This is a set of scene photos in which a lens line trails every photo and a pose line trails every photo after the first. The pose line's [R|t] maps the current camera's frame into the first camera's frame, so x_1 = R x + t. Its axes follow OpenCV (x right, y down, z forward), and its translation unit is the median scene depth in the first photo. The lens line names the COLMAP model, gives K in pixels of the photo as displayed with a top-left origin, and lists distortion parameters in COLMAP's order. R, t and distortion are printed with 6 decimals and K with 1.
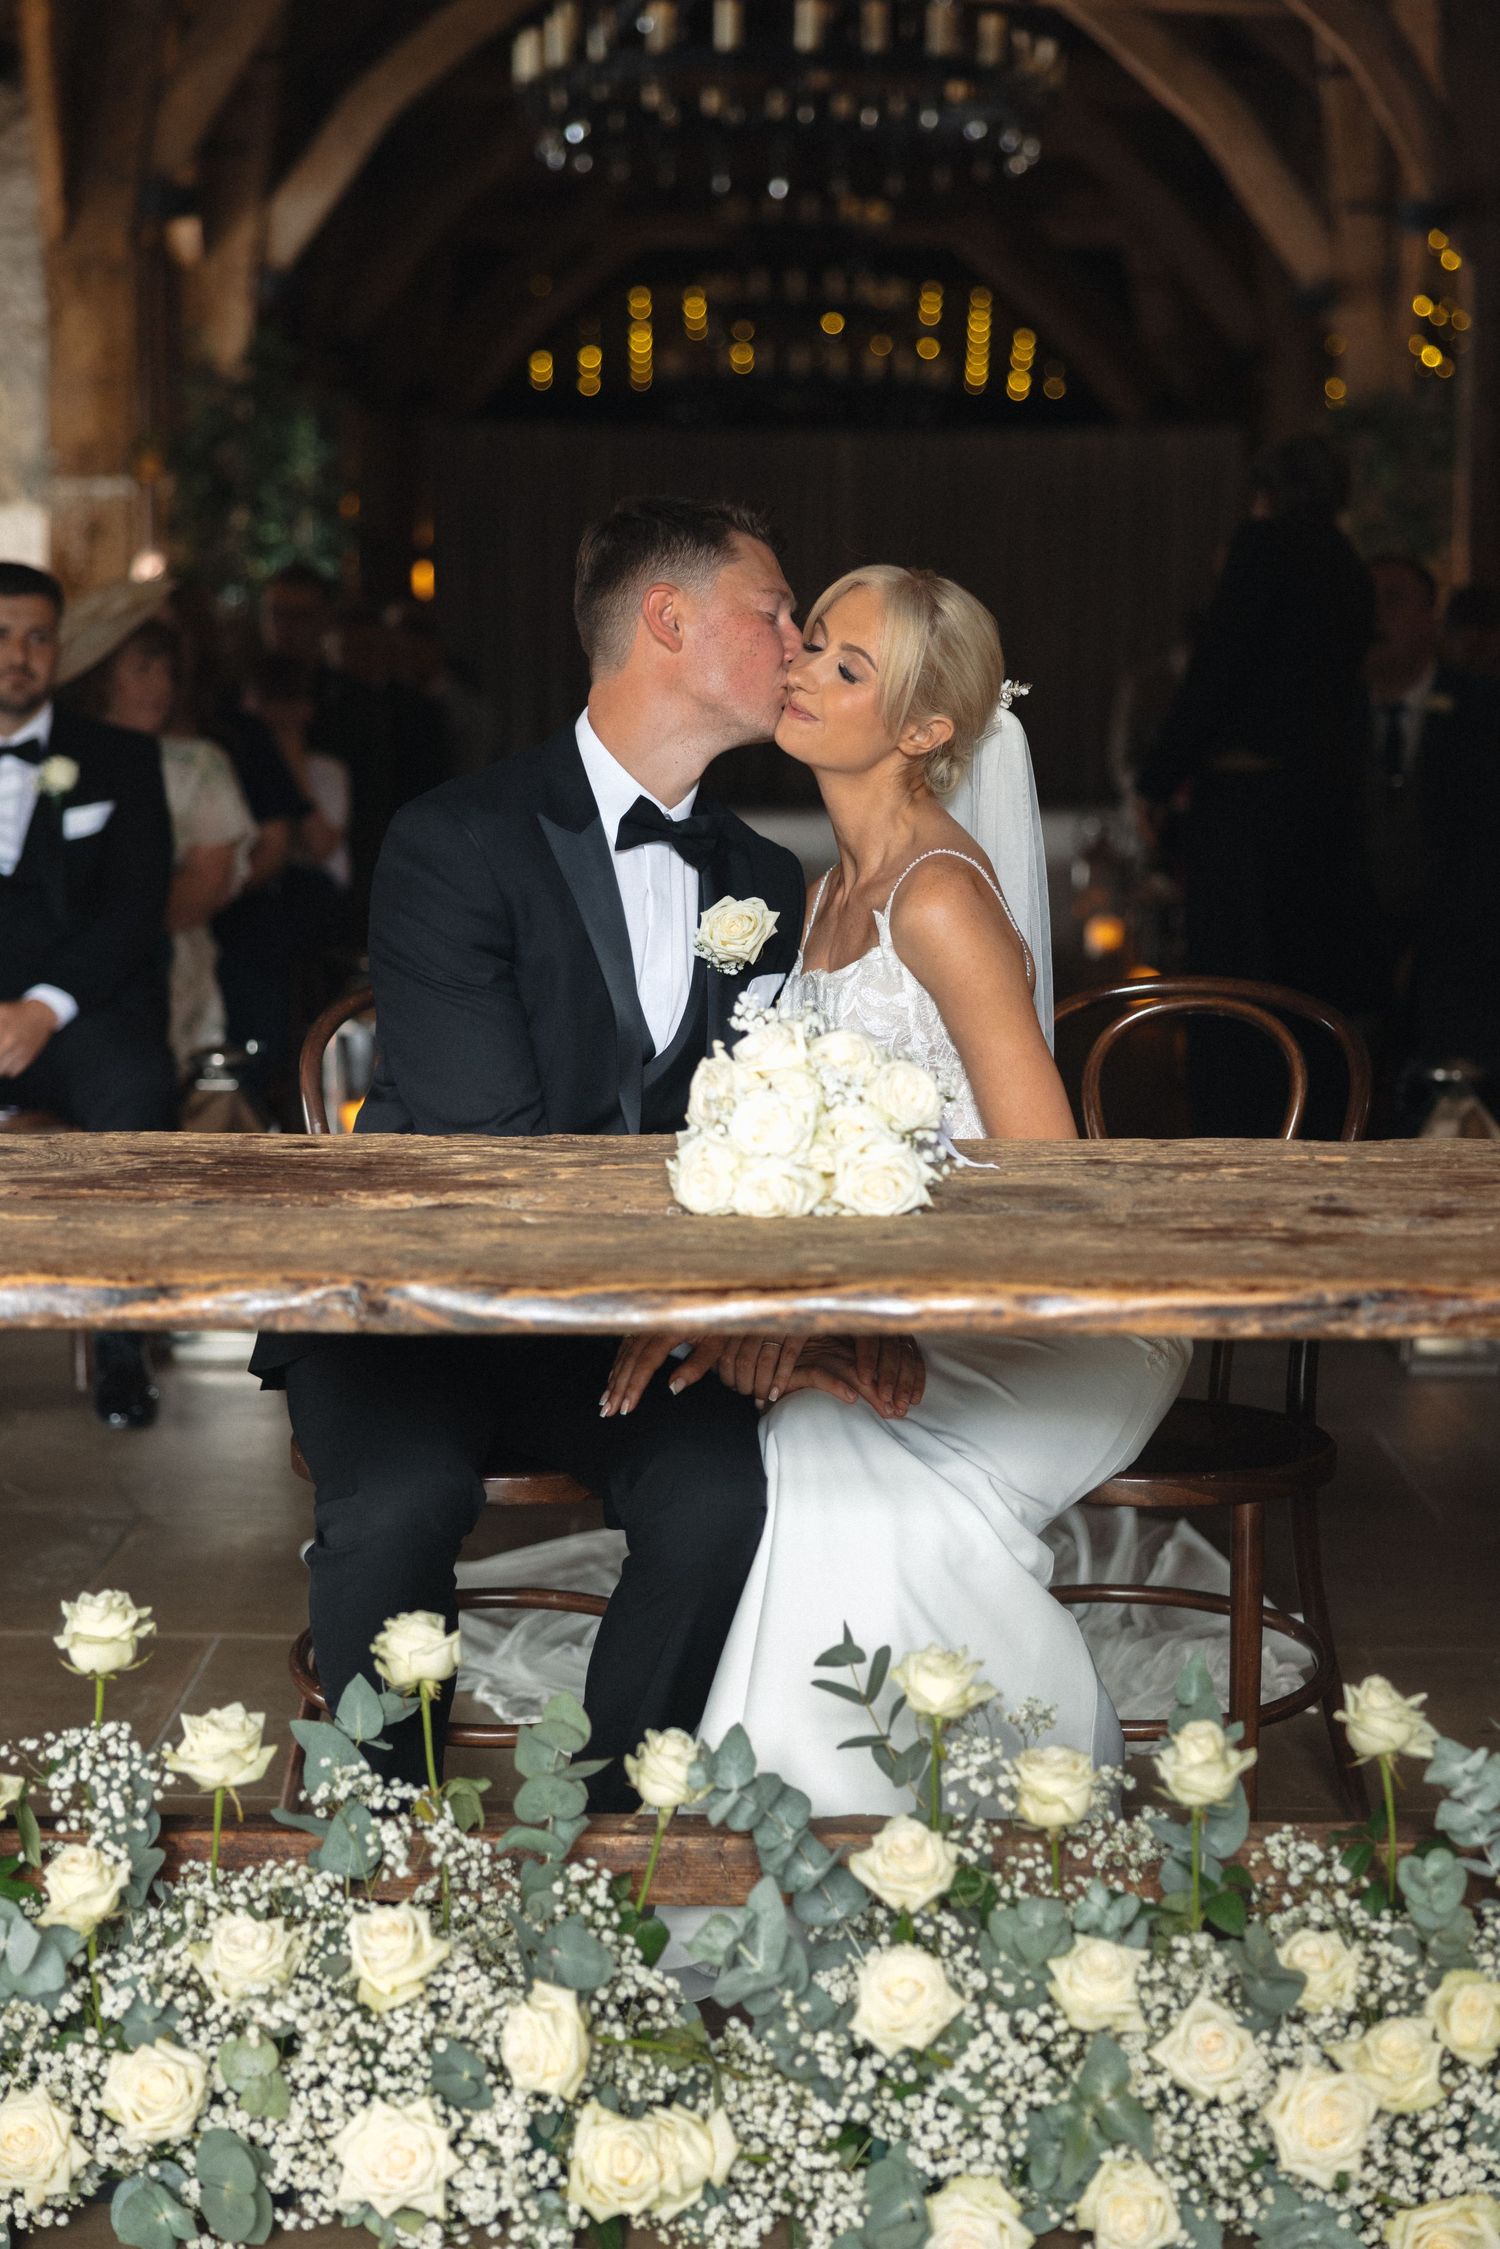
lens RADIAL K [[3611.7, 0, 750.0], [0, 3611.7, 1124.5], [0, 0, 1]] dist [-0.005957, -0.020969]
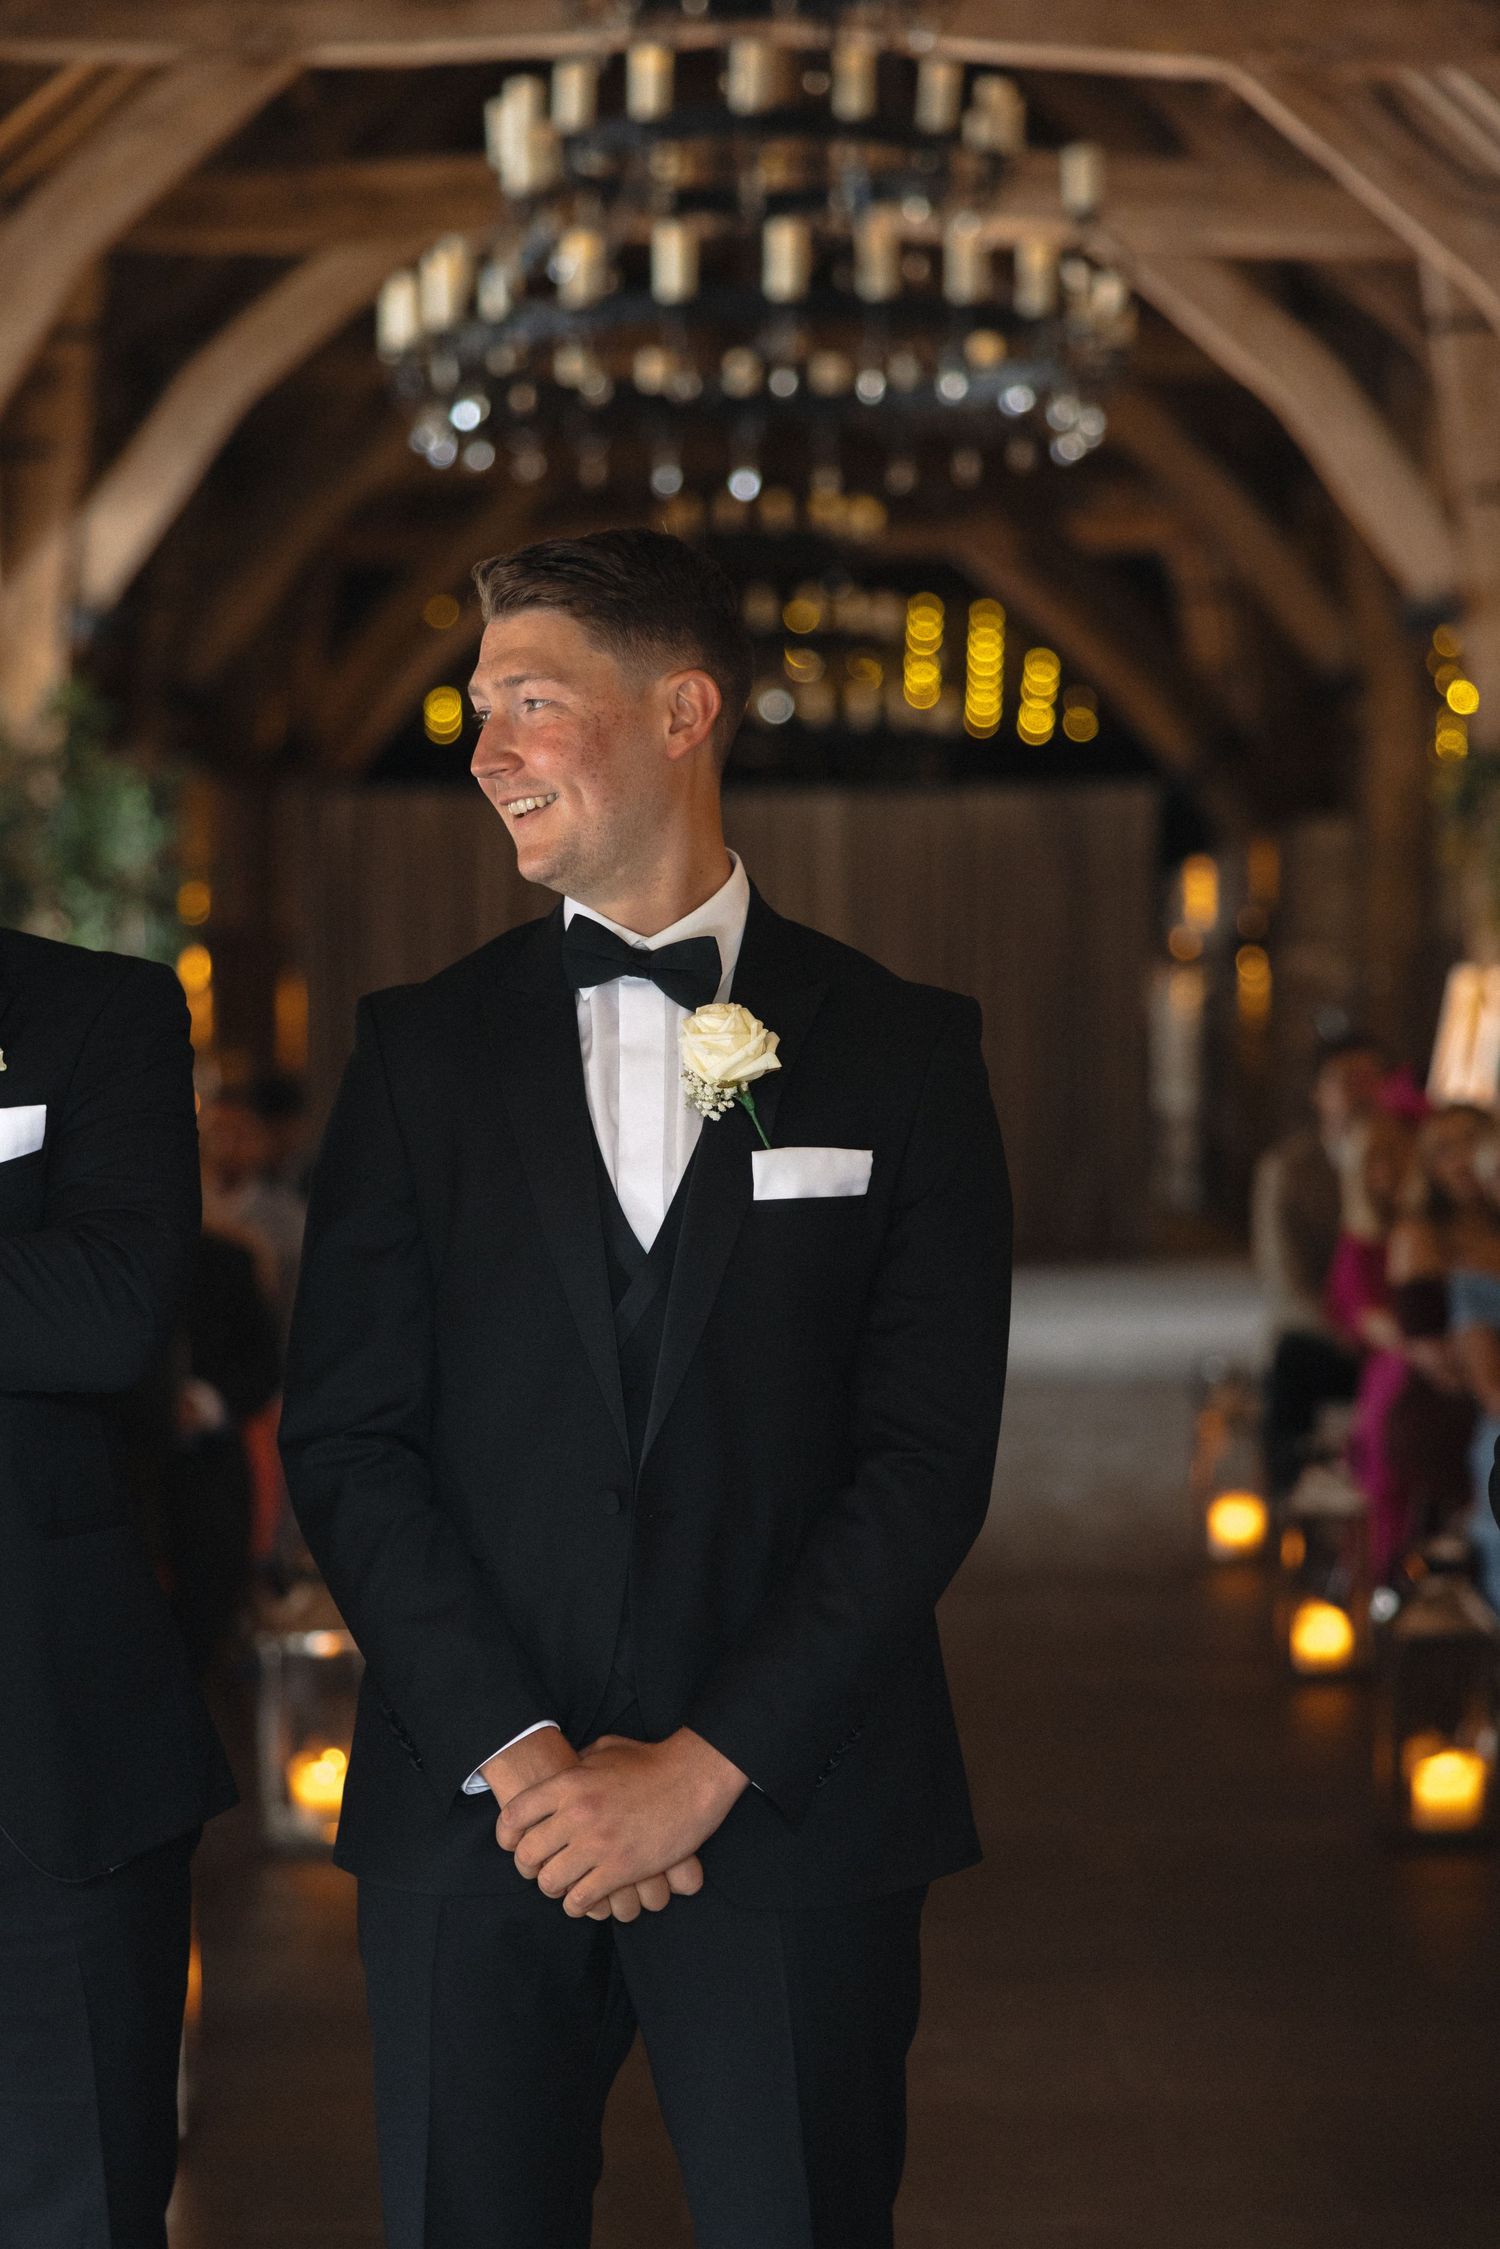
lens RADIAL K [[4163.5, 0, 749.6], [0, 4163.5, 1233.7], [0, 0, 1]] dist [0.016444, -0.368791]
pose [[0.999704, -0.022142, 0.010109, -0.002909], [0.022853, 0.996792, -0.076698, -0.036835], [-0.008378, 0.076906, 0.997003, 0.145154]]
